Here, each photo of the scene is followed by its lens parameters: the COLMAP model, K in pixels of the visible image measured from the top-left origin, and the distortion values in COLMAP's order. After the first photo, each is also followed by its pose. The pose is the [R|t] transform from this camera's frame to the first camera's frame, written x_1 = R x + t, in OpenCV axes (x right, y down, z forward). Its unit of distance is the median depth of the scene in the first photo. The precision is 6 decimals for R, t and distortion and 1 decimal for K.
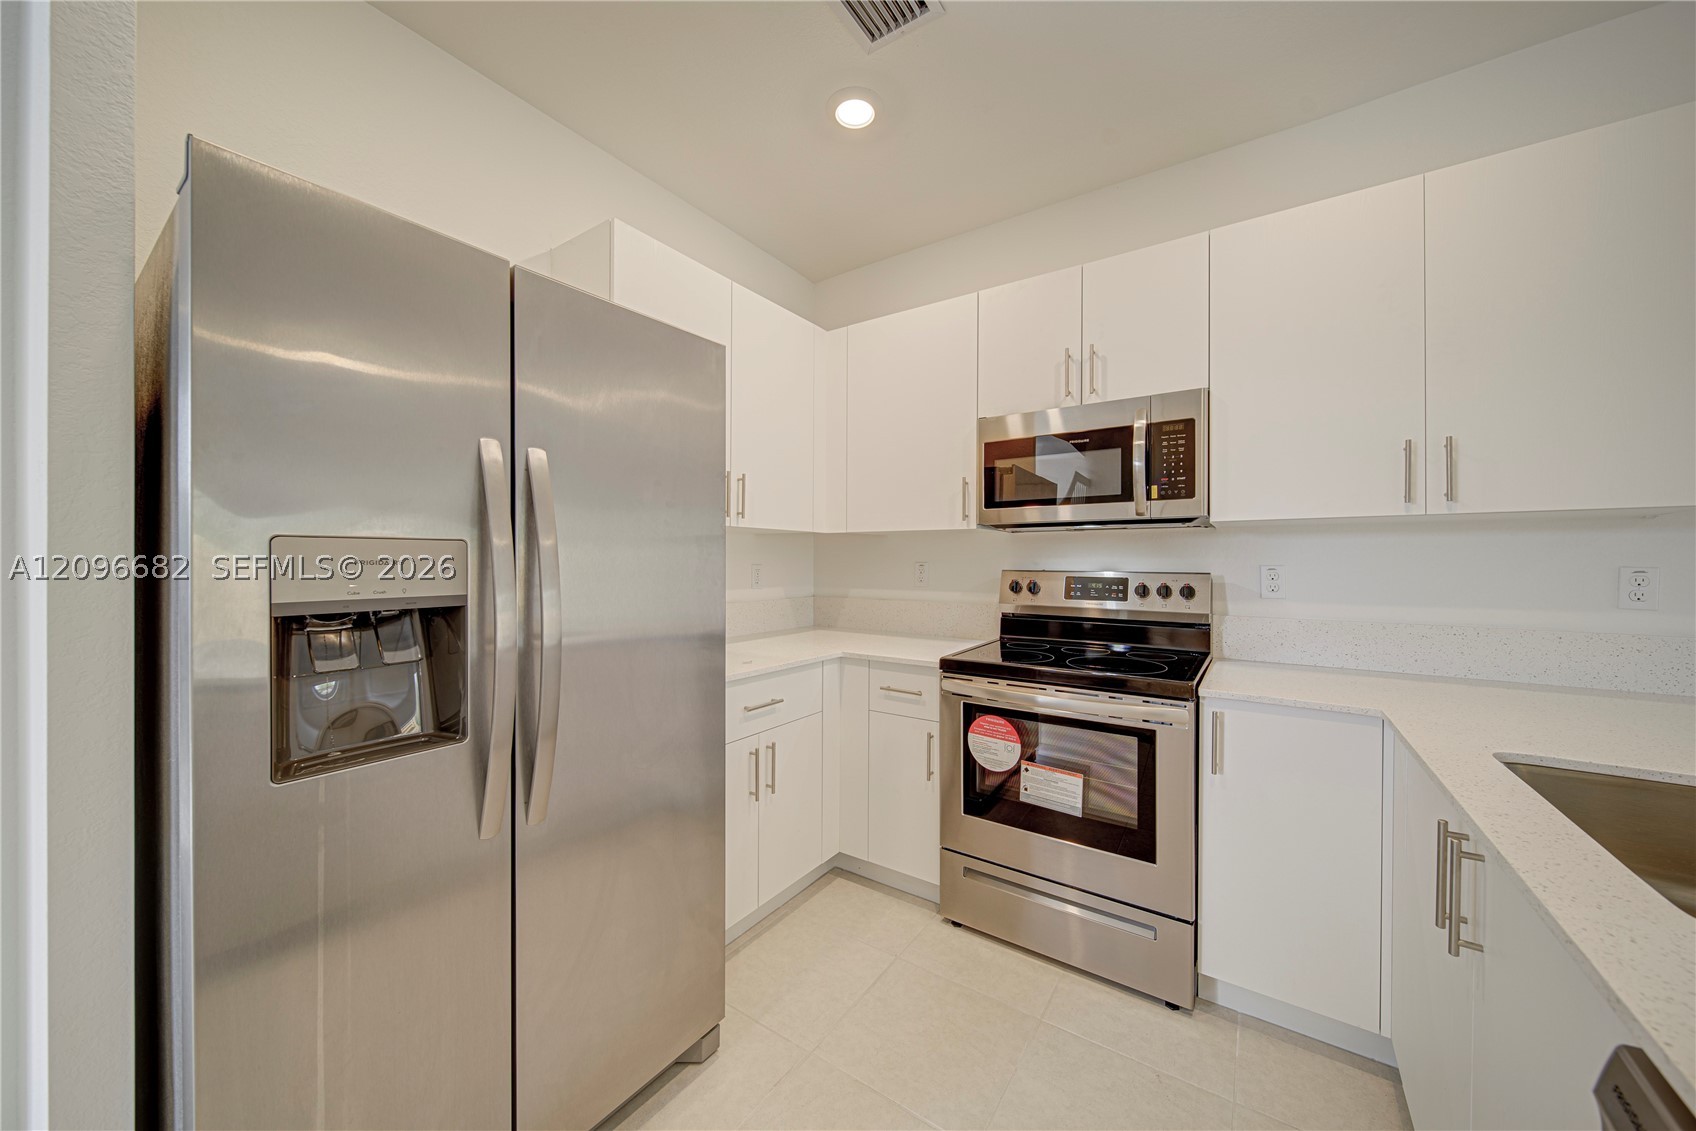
lens RADIAL K [[602.3, 0, 848.5], [0, 602.3, 560.2], [0, 0, 1]] dist [-0.000093, 0.000071]
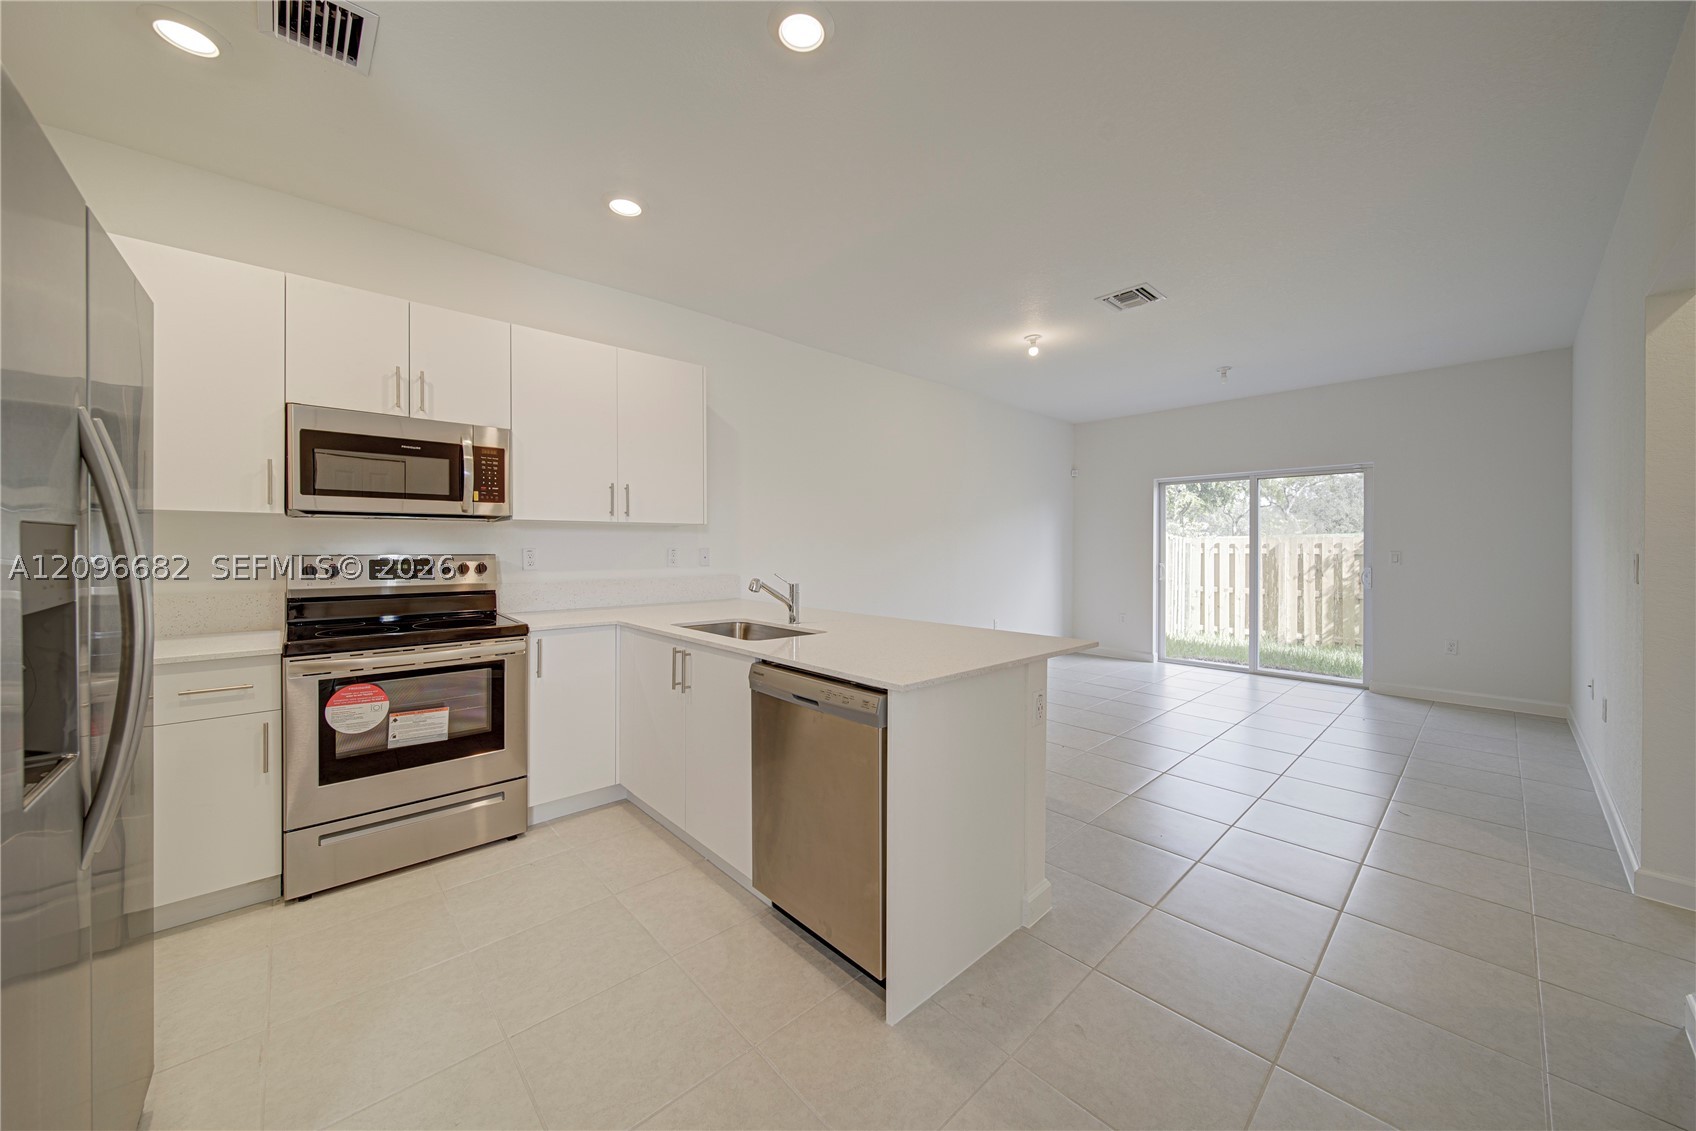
lens RADIAL K [[602.2, 0, 853.5], [0, 602.2, 548.4], [0, 0, 1]] dist [0.000657, 0.000063]
pose [[0.216107, -0.007518, 0.976341, -0.652322], [-0.001977, 0.999965, 0.008137, -0.005903], [-0.976368, -0.003689, 0.216085, -0.144438]]
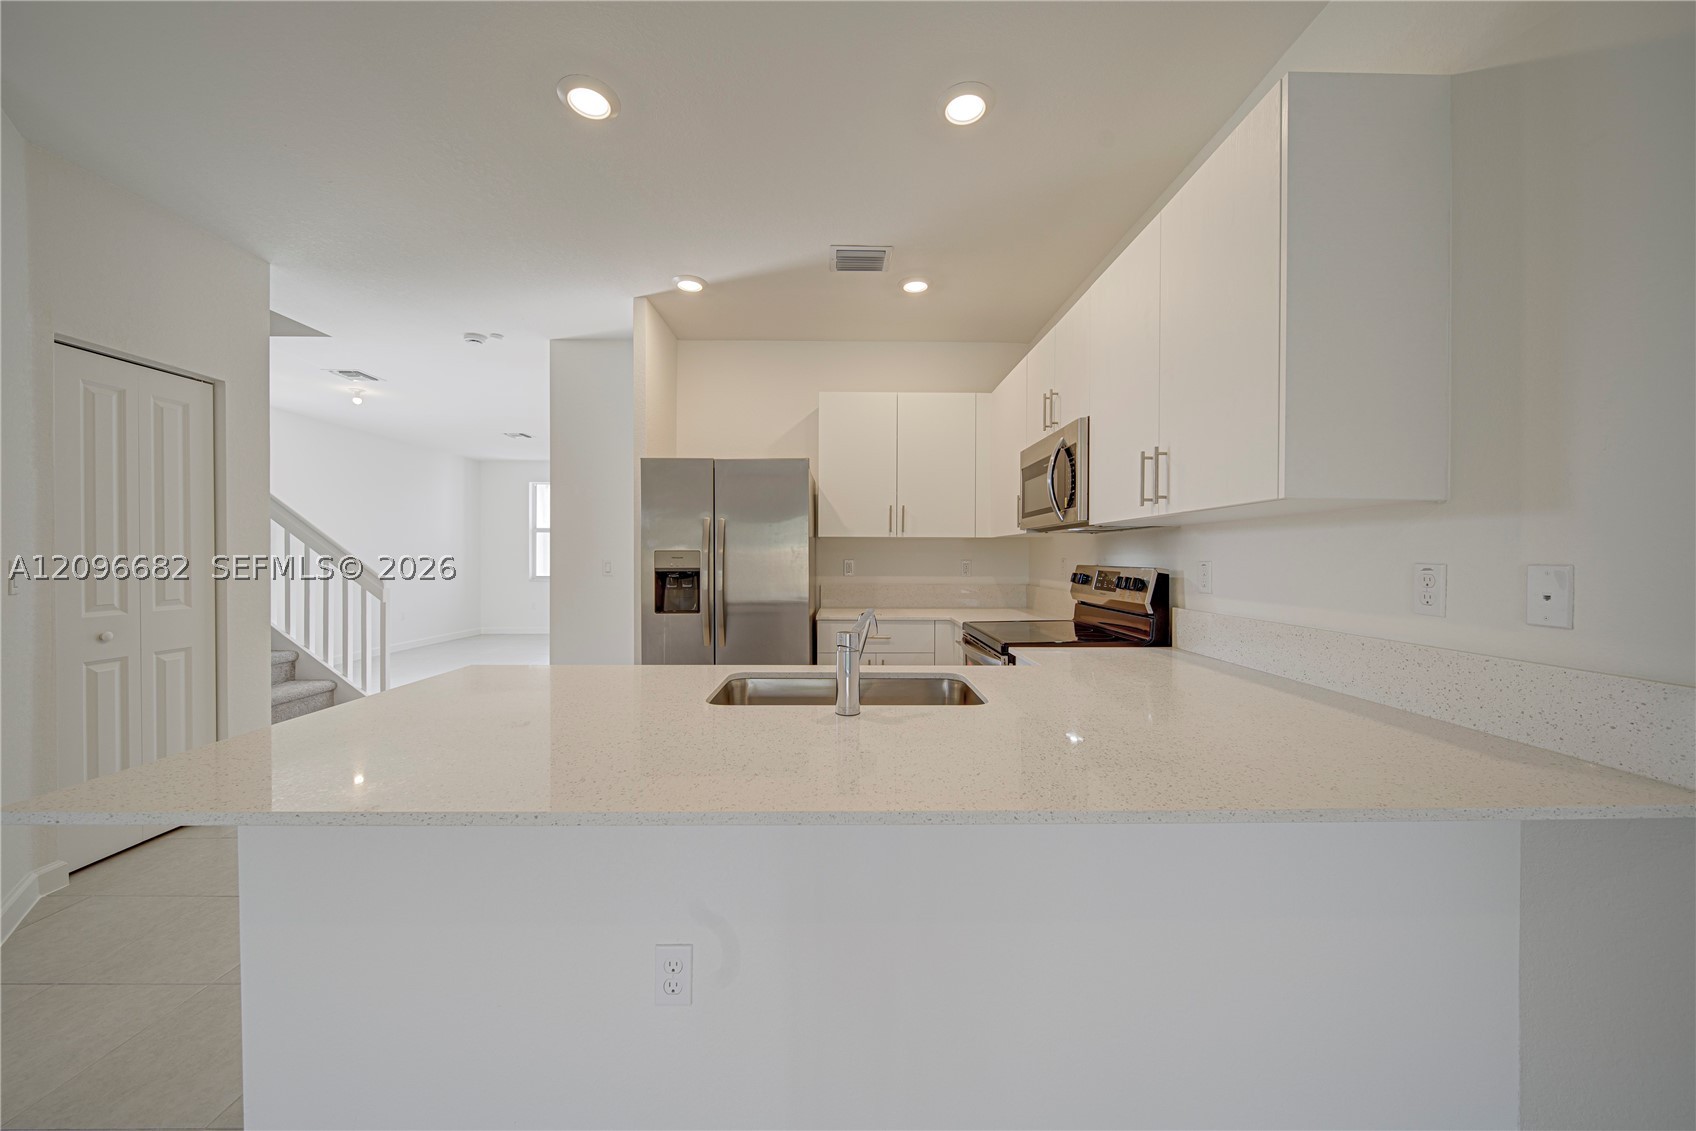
lens RADIAL K [[590.1, 0, 846.6], [0, 590.1, 561.1], [0, 0, 1]] dist [0.000293, 0.000013]
pose [[0.577036, 0.003790, -0.816710, 1.248148], [-0.000411, 0.999990, 0.004350, 0.004140], [0.816719, -0.002174, 0.577032, -0.091659]]
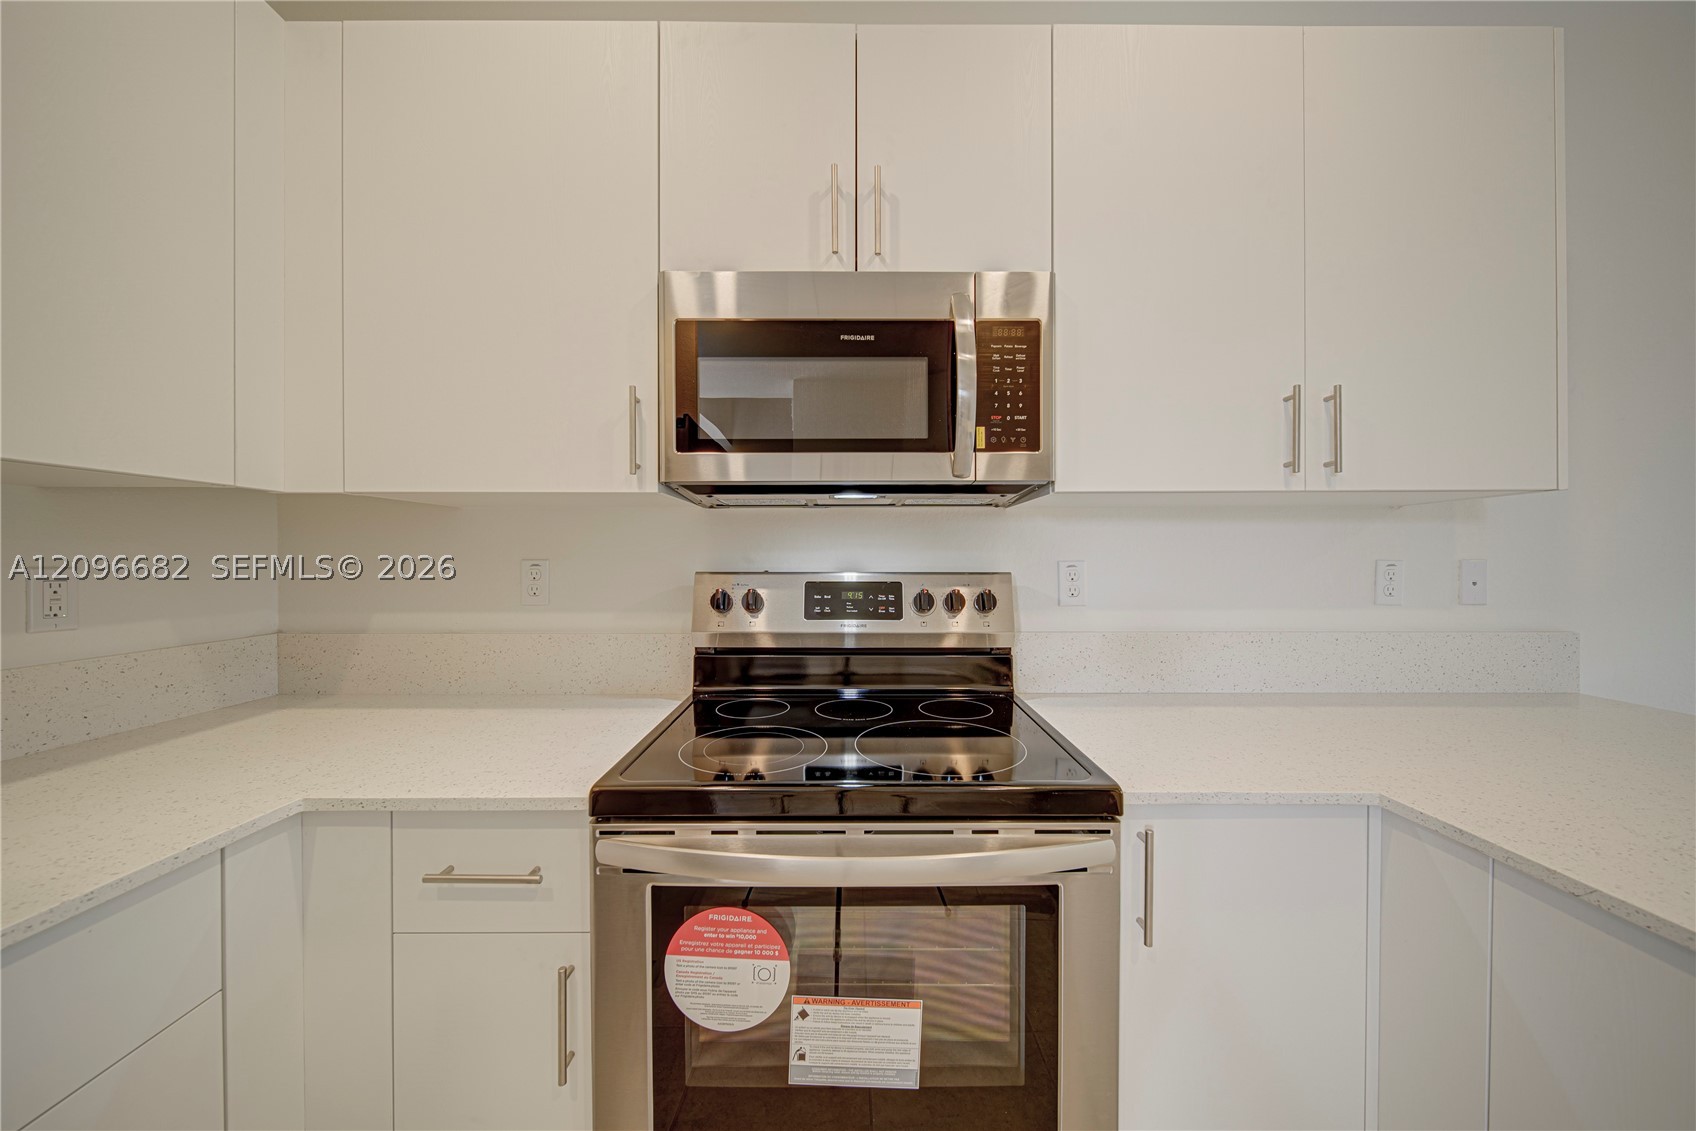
lens RADIAL K [[602.3, 0, 848.5], [0, 602.3, 560.2], [0, 0, 1]] dist [-0.000093, 0.000071]
pose [[0.820177, -0.006826, 0.572070, 0.063550], [0.003286, 0.999969, 0.007220, 0.001855], [-0.572101, -0.004042, 0.820173, 0.586964]]
